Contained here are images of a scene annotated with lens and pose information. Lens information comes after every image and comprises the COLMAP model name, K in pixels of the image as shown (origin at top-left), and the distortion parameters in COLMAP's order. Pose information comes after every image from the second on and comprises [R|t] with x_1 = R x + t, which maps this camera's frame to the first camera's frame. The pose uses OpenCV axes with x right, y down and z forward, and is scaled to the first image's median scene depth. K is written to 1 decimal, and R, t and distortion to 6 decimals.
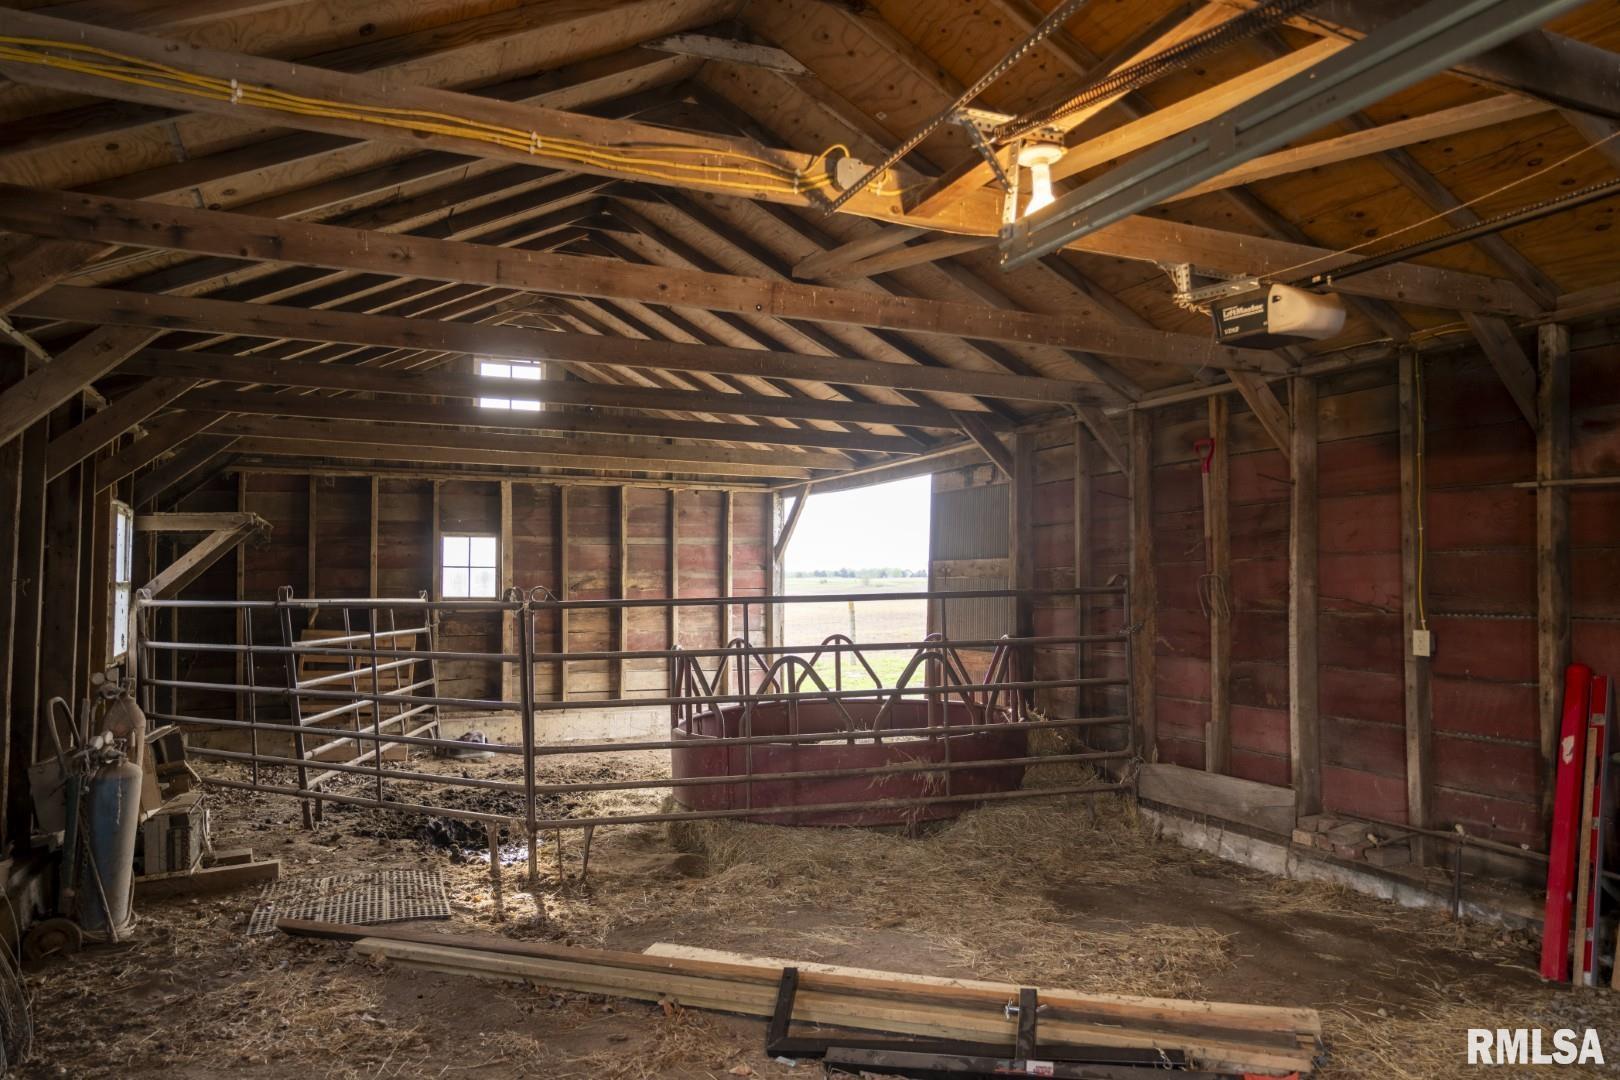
lens RADIAL K [[1061.5, 0, 810.0], [0, 1061.5, 540.0], [0, 0, 1]] dist [0.000233, 0.000122]
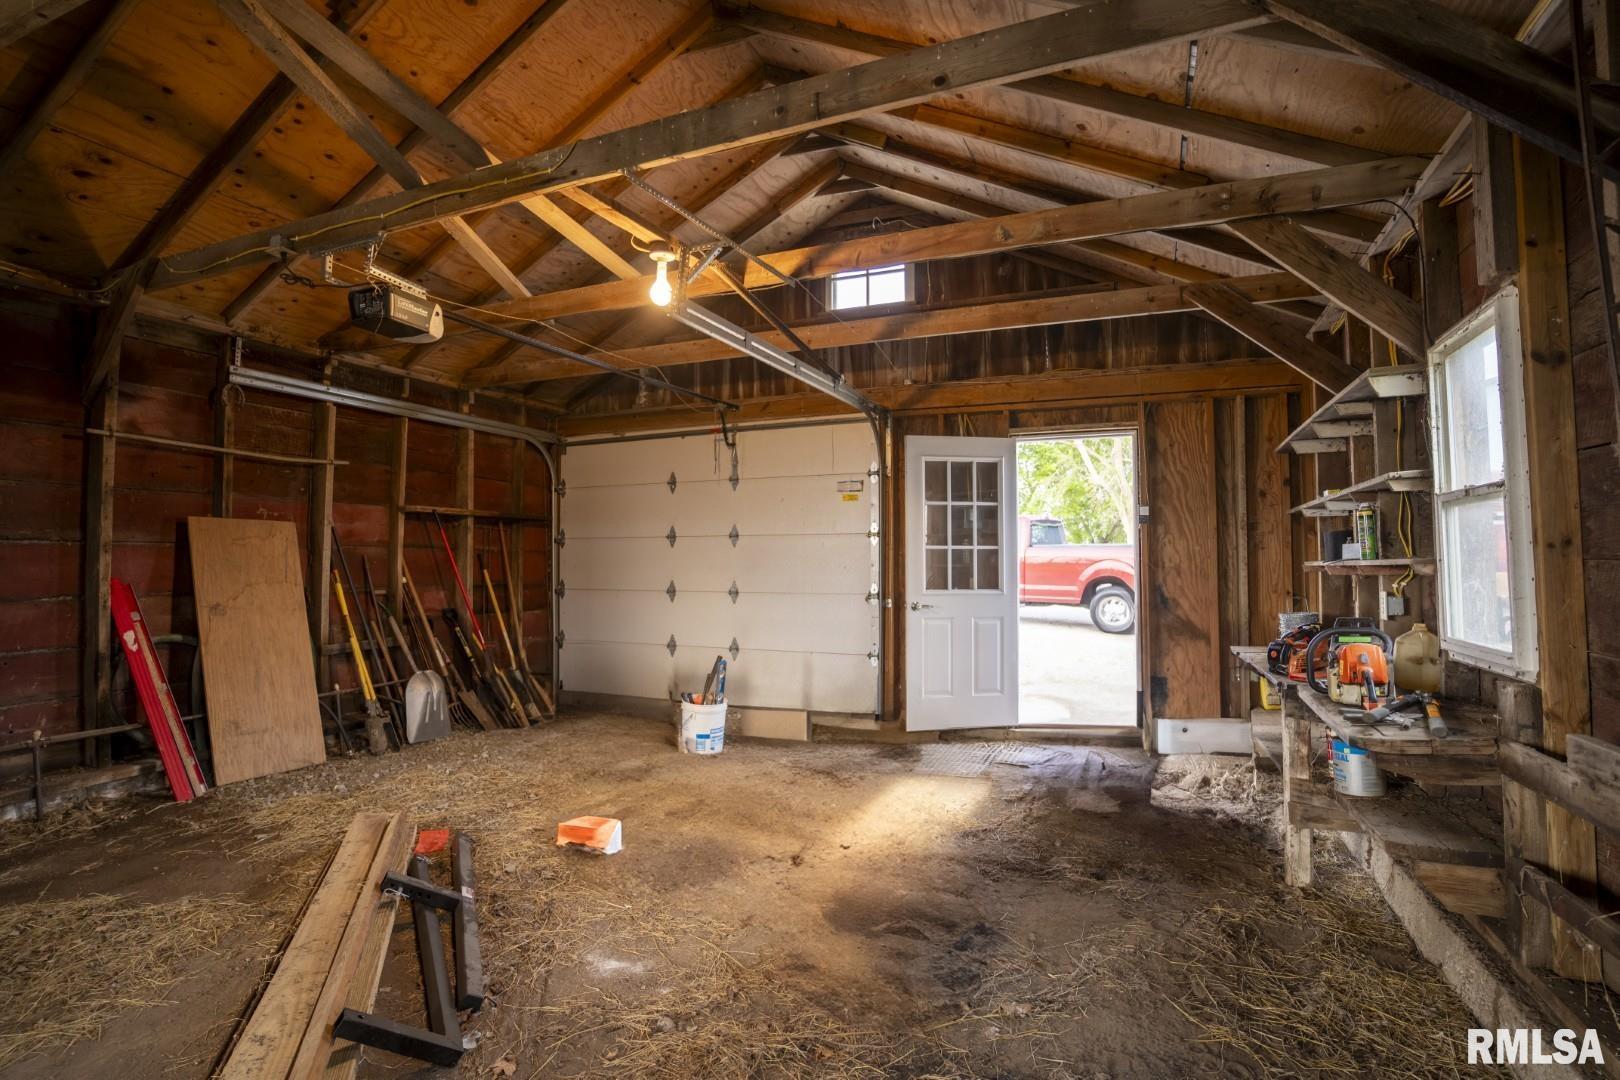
lens RADIAL K [[794.6, 0, 810.0], [0, 794.6, 540.0], [0, 0, 1]] dist [-0.059474, 0.000370]
pose [[-0.688021, 0.015805, 0.725519, -0.519154], [-0.028232, 0.998423, -0.048523, 0.092114], [-0.725141, -0.053868, -0.686490, 1.006833]]
